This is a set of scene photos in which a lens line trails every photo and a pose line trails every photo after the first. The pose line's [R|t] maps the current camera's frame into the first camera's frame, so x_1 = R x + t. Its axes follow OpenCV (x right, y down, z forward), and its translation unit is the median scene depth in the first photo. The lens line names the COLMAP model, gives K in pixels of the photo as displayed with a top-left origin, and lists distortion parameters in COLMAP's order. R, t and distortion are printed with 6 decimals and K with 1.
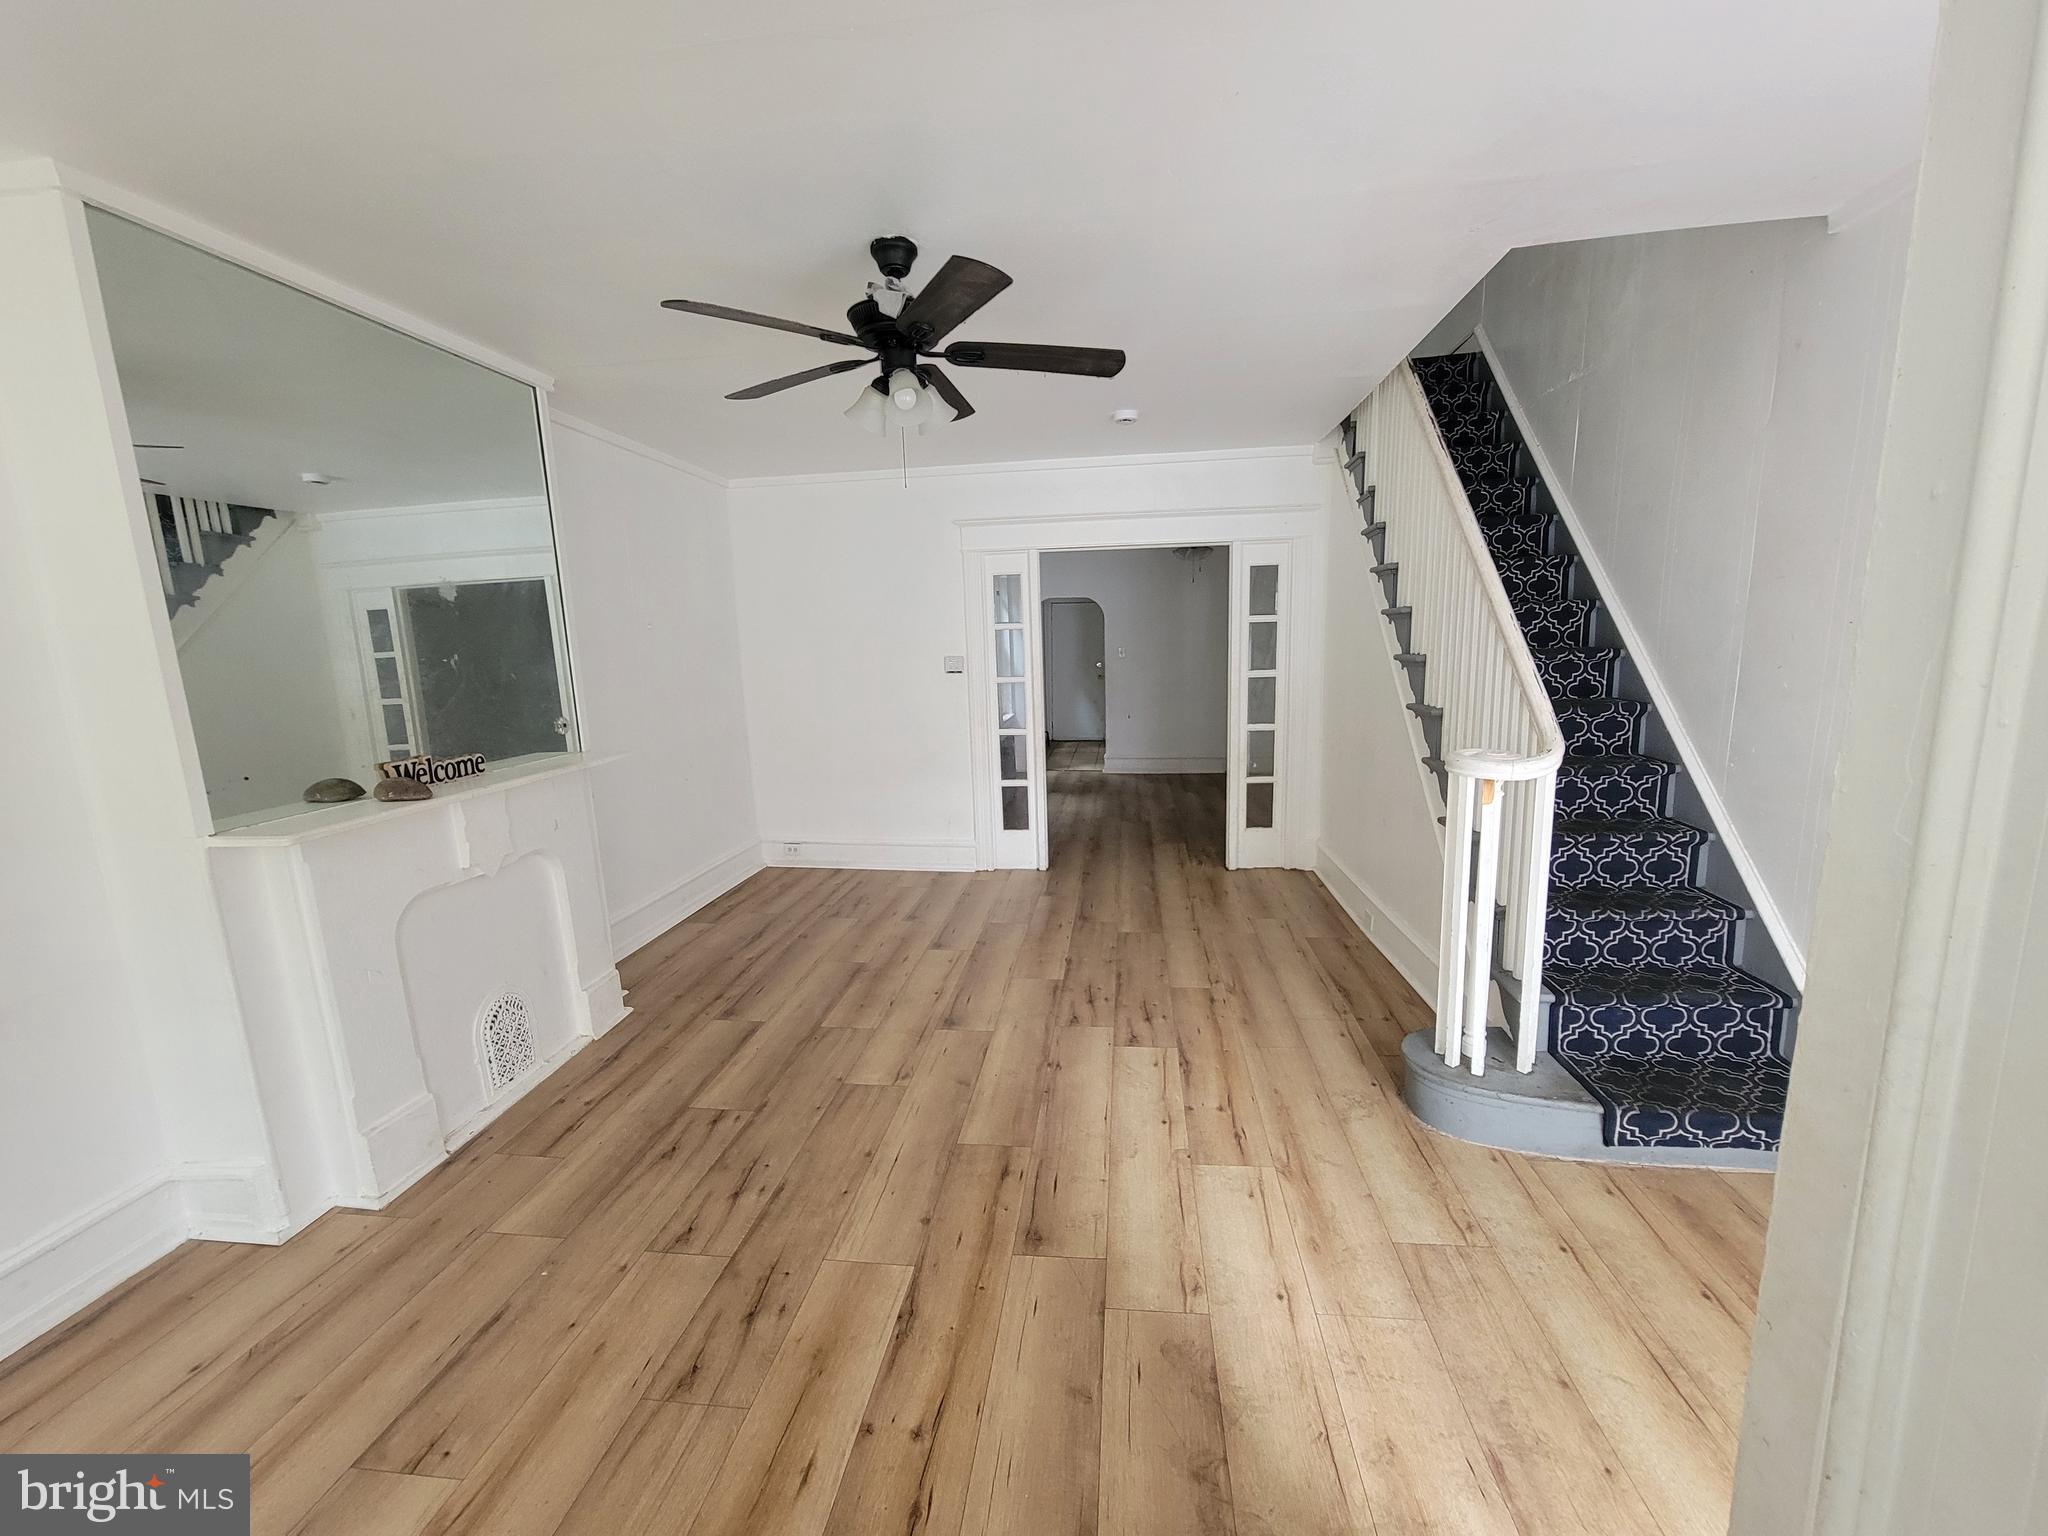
lens RADIAL K [[842.9, 0, 1018.2], [0, 842.9, 795.3], [0, 0, 1]] dist [-0.008609, 0.003661]
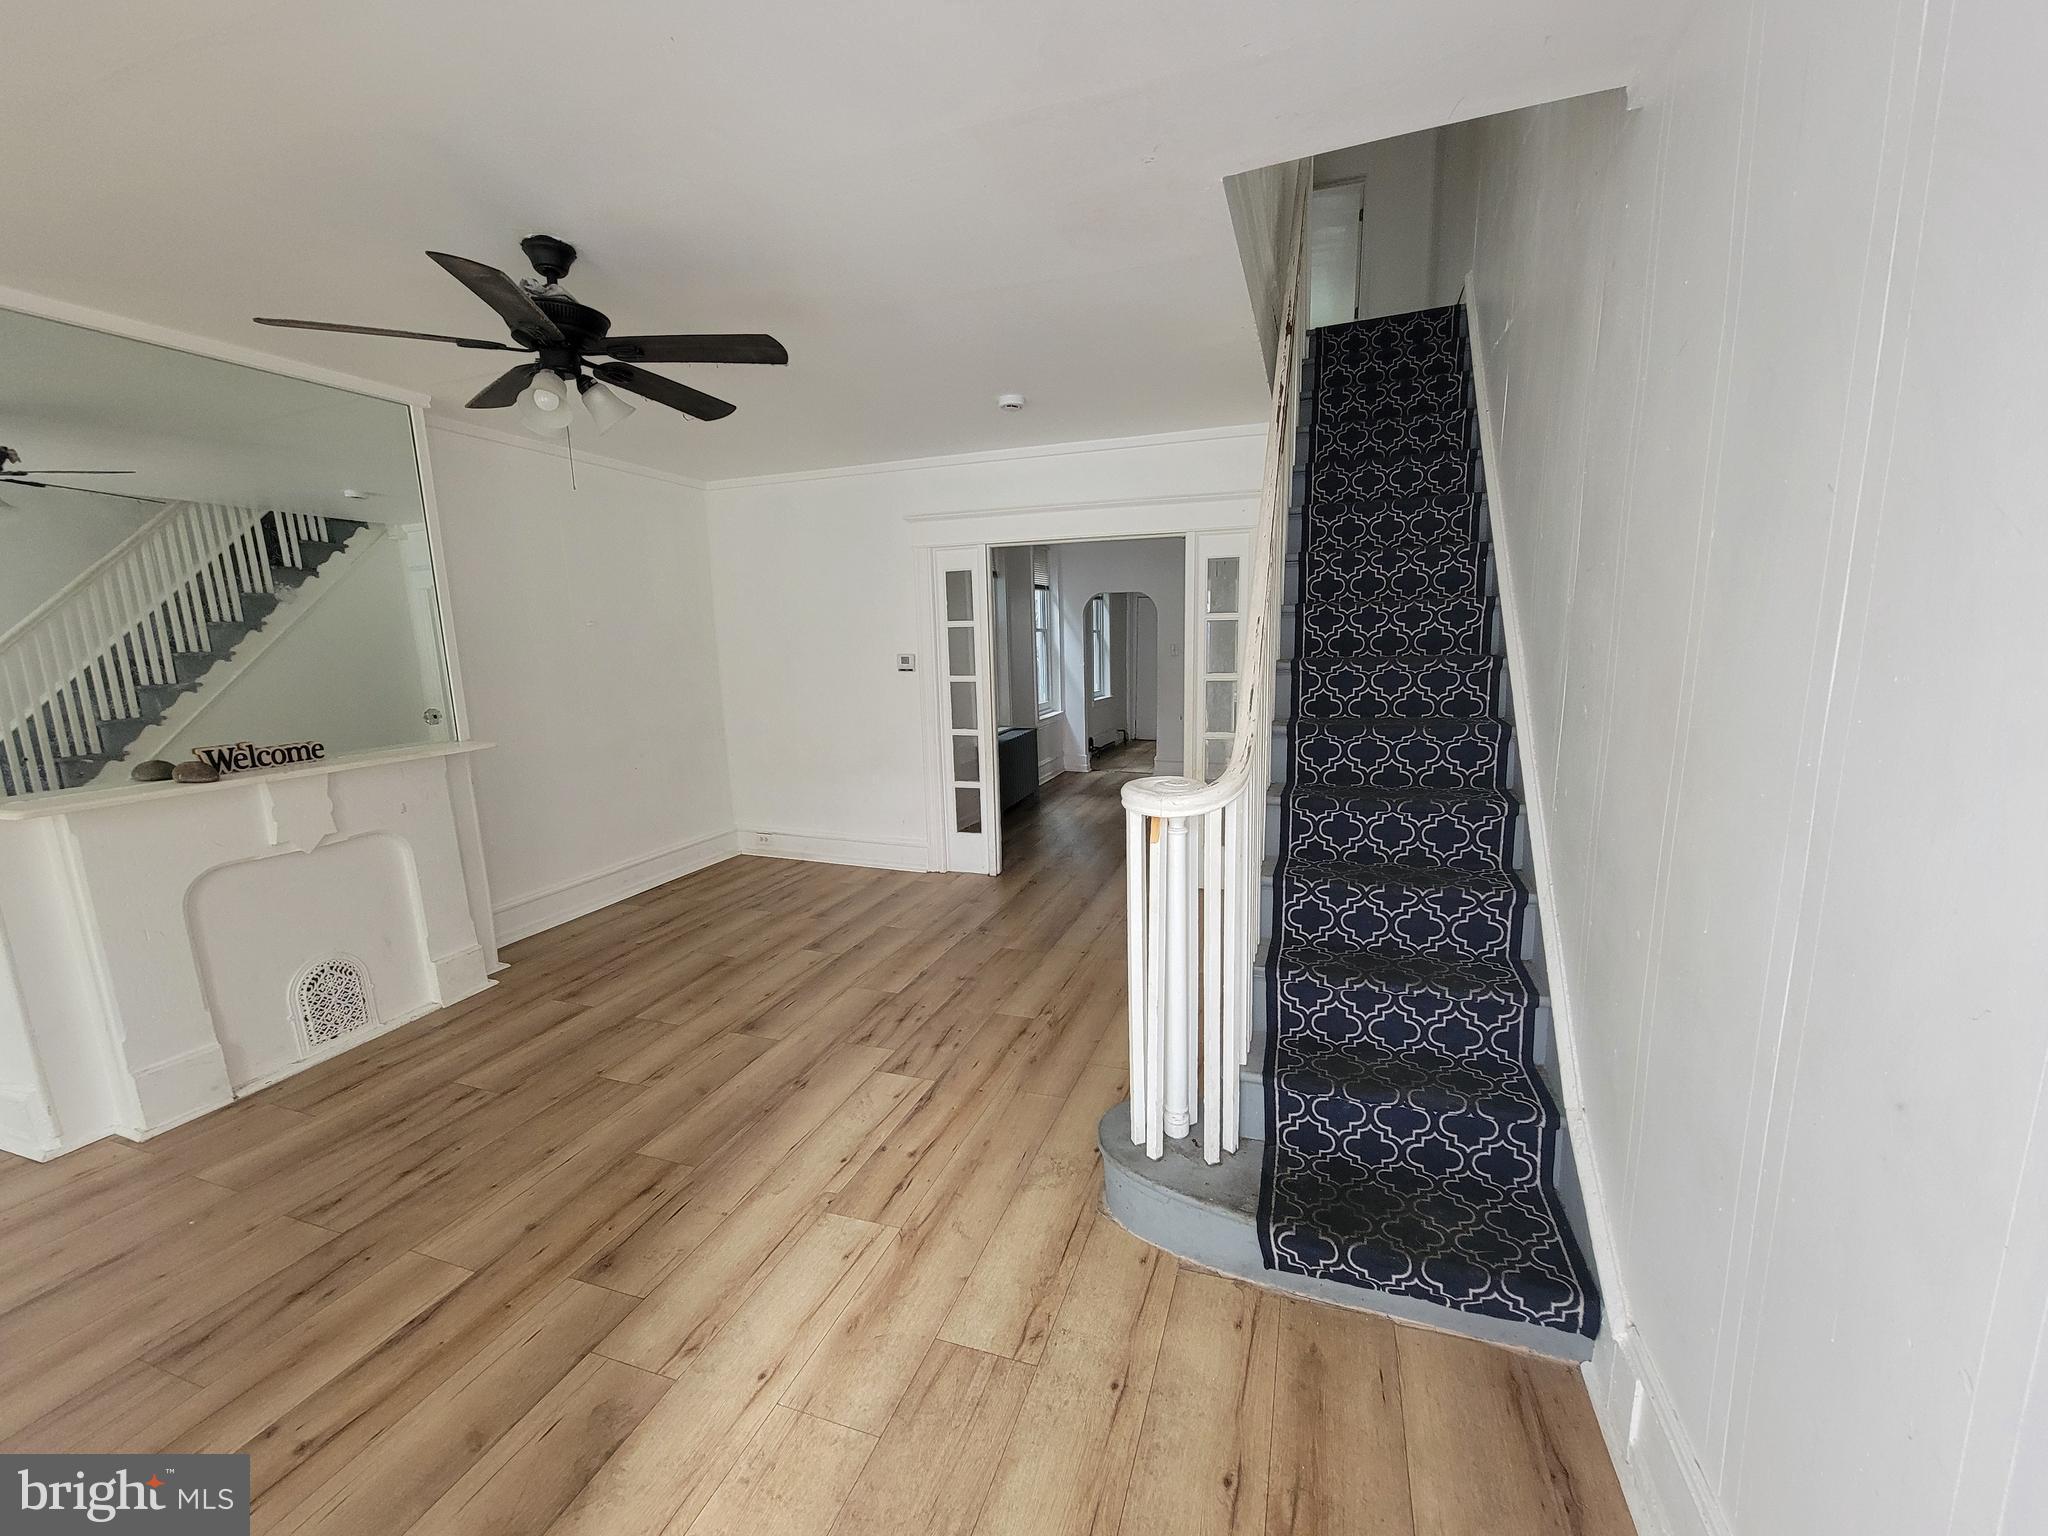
lens RADIAL K [[842.9, 0, 1019.7], [0, 842.9, 791.2], [0, 0, 1]] dist [-0.008609, 0.003661]
pose [[0.976024, 0.046308, -0.212682, 0.502933], [-0.045184, 0.998927, 0.010144, -0.036851], [0.212924, -0.000291, 0.977069, 0.118213]]
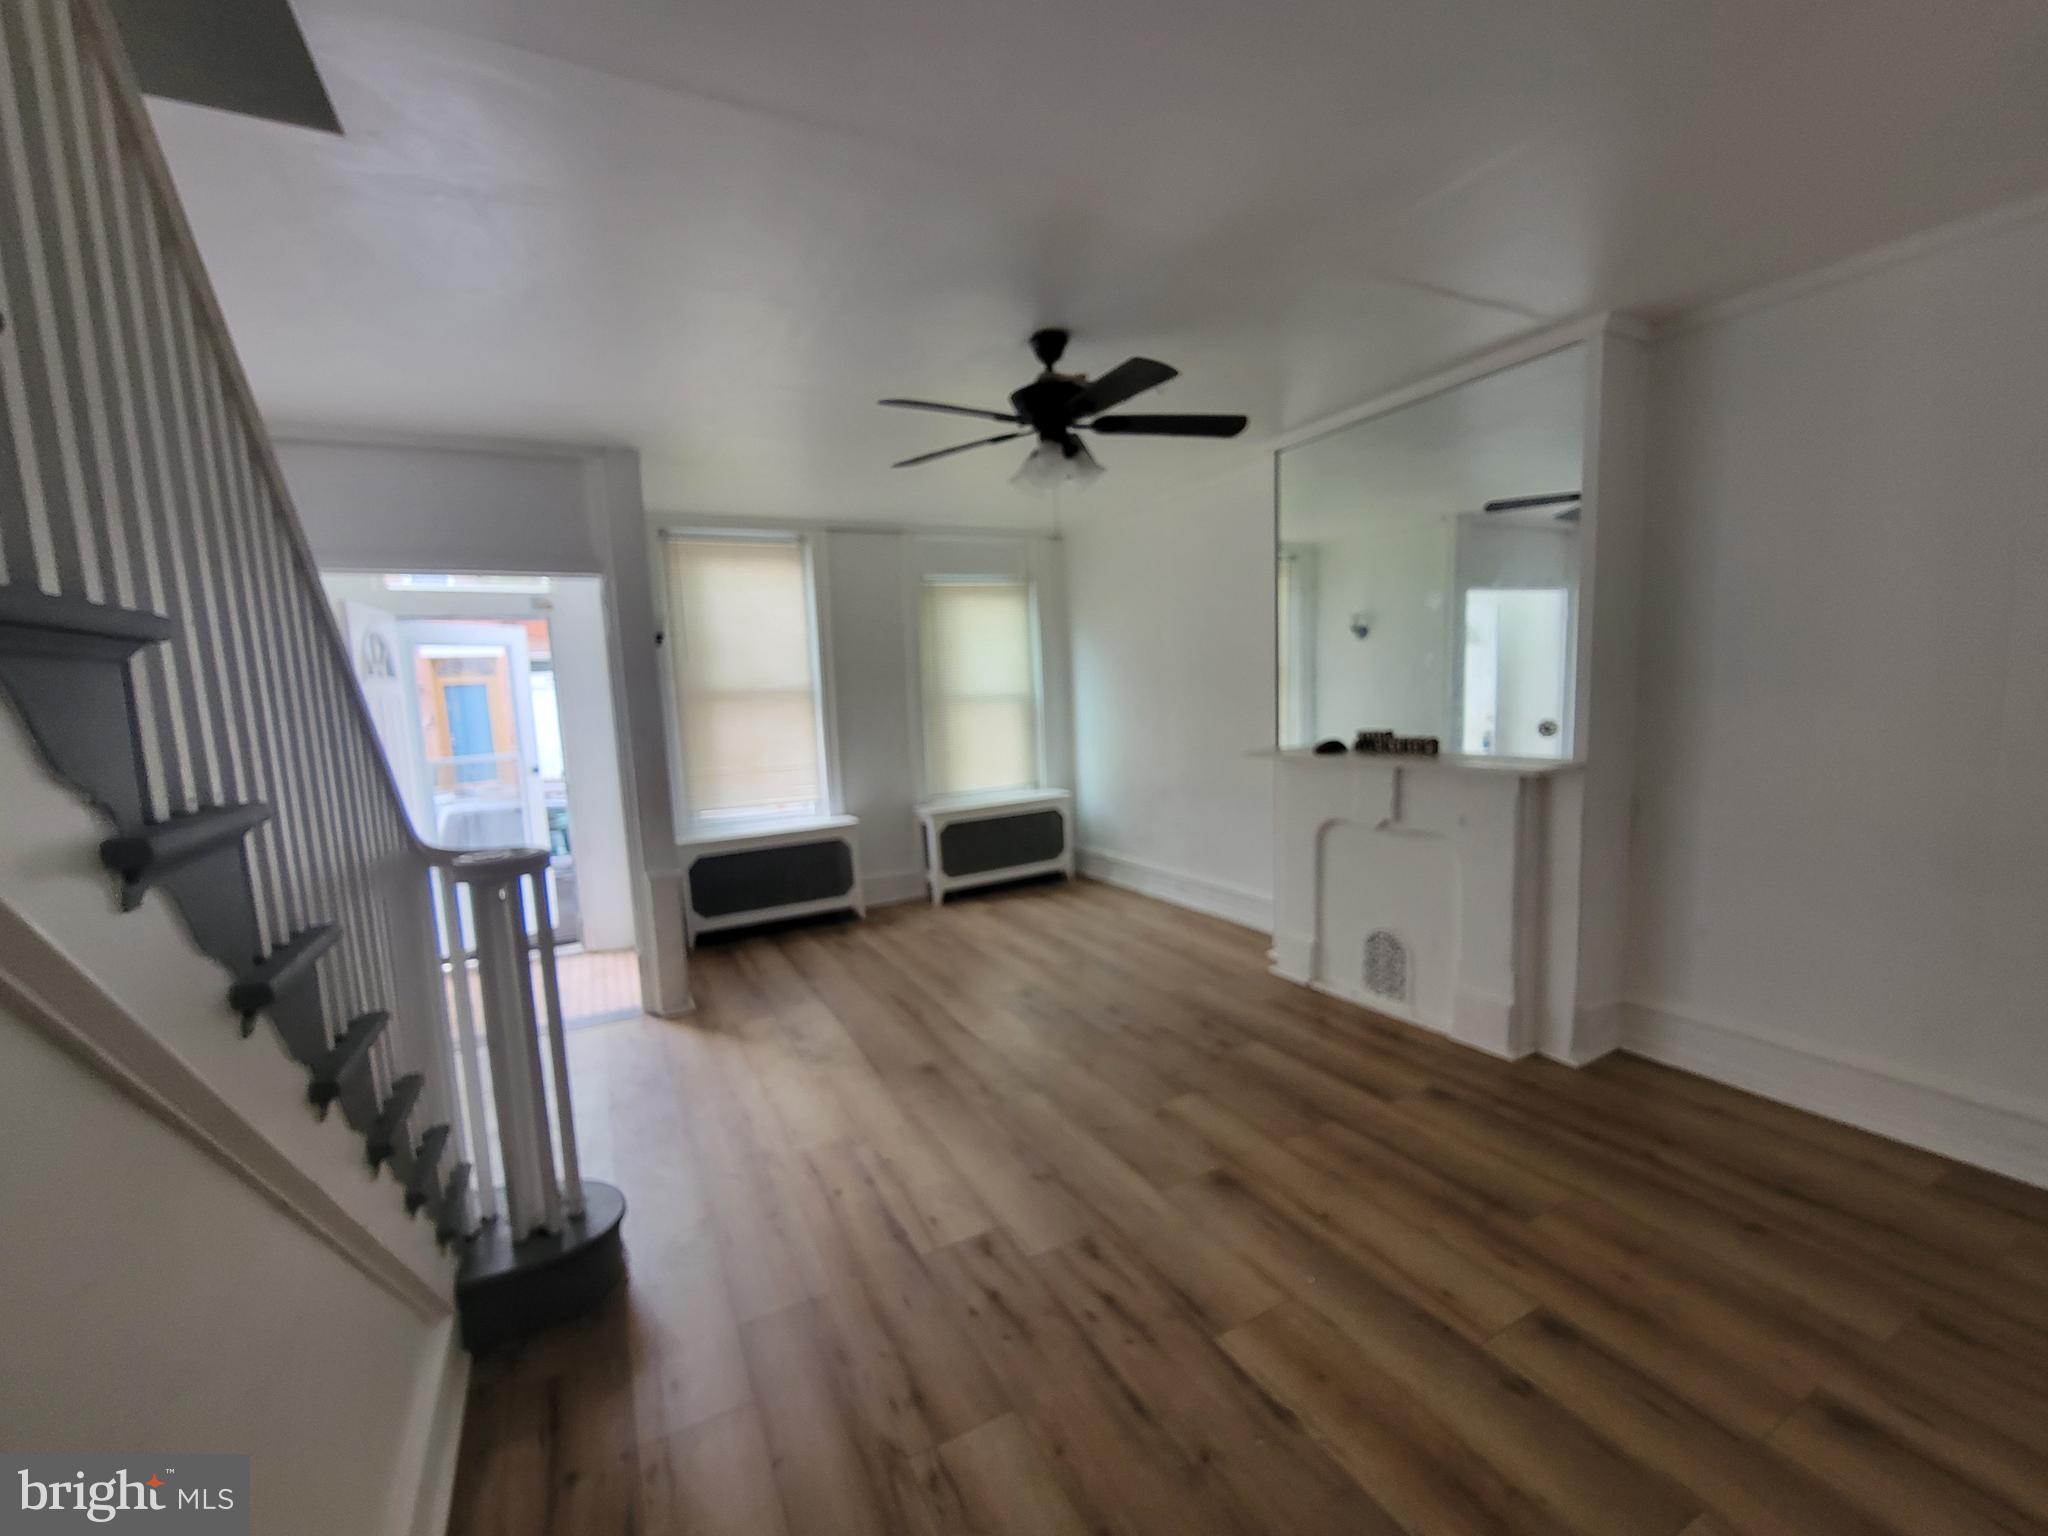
lens RADIAL K [[842.9, 0, 1023.0], [0, 842.9, 788.5], [0, 0, 1]] dist [-0.008609, 0.003661]
pose [[-0.820816, 0.141239, -0.553455, 0.494289], [-0.029433, 0.957201, 0.287925, -0.308661], [0.570434, 0.252623, -0.781528, 1.631766]]
